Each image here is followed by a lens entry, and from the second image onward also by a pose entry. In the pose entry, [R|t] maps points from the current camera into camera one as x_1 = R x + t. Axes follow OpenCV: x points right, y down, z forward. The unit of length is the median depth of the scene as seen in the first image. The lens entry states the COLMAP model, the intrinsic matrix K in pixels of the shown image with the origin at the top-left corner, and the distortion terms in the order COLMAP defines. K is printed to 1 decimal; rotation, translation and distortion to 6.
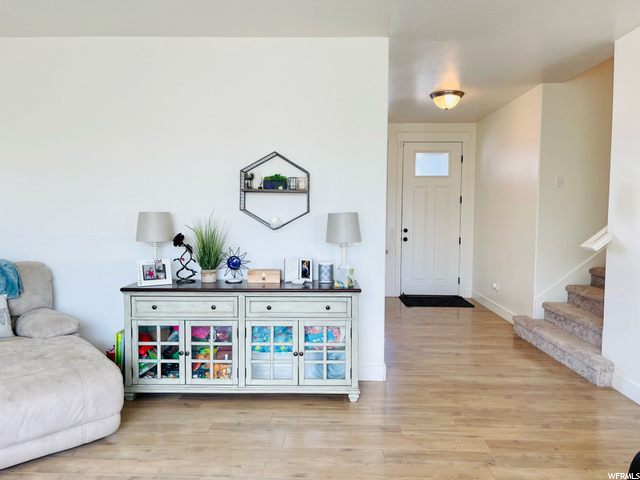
lens RADIAL K [[486.6, 0, 320.0], [0, 486.6, 240.0], [0, 0, 1]] dist [0.073324, -0.096419]
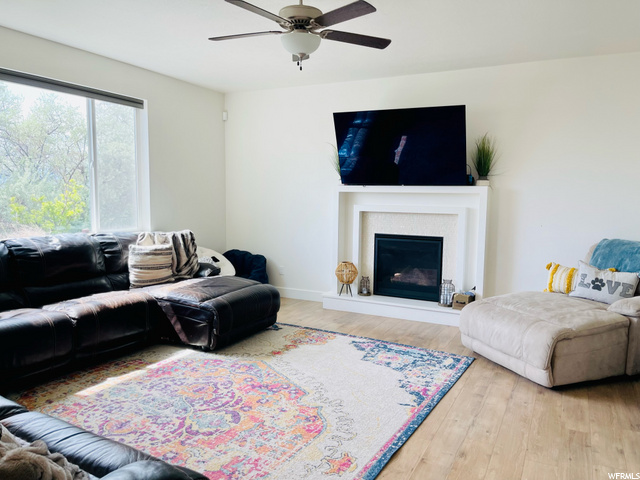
lens RADIAL K [[483.6, 0, 325.3], [0, 483.6, 243.6], [0, 0, 1]] dist [0.070065, -0.066808]
pose [[-0.426844, 0.077567, -0.900992, 0.703103], [-0.071389, 0.990315, 0.119078, -0.042286], [0.901503, 0.115149, -0.417173, 0.813178]]
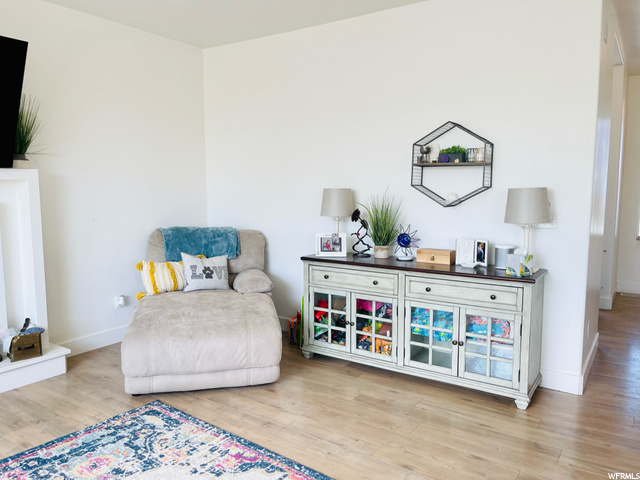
lens RADIAL K [[486.6, 0, 320.0], [0, 486.6, 240.0], [0, 0, 1]] dist [0.073324, -0.096419]
pose [[0.842250, 0.054891, -0.536285, 0.218166], [-0.030078, 0.998038, 0.054916, -0.002285], [0.538247, -0.030123, 0.842248, 0.092580]]
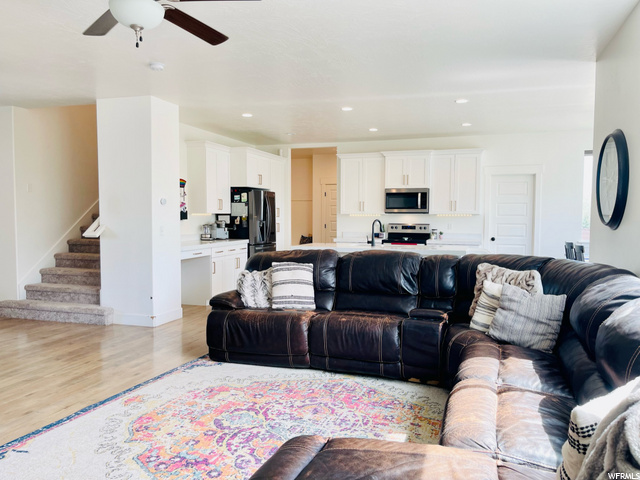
lens RADIAL K [[483.6, 0, 325.3], [0, 483.6, 243.6], [0, 0, 1]] dist [0.070065, -0.066808]
pose [[0.283508, -0.062390, 0.956938, -0.754984], [0.057451, 0.997194, 0.047994, 0.011030], [-0.957247, 0.041370, 0.286297, -0.105598]]
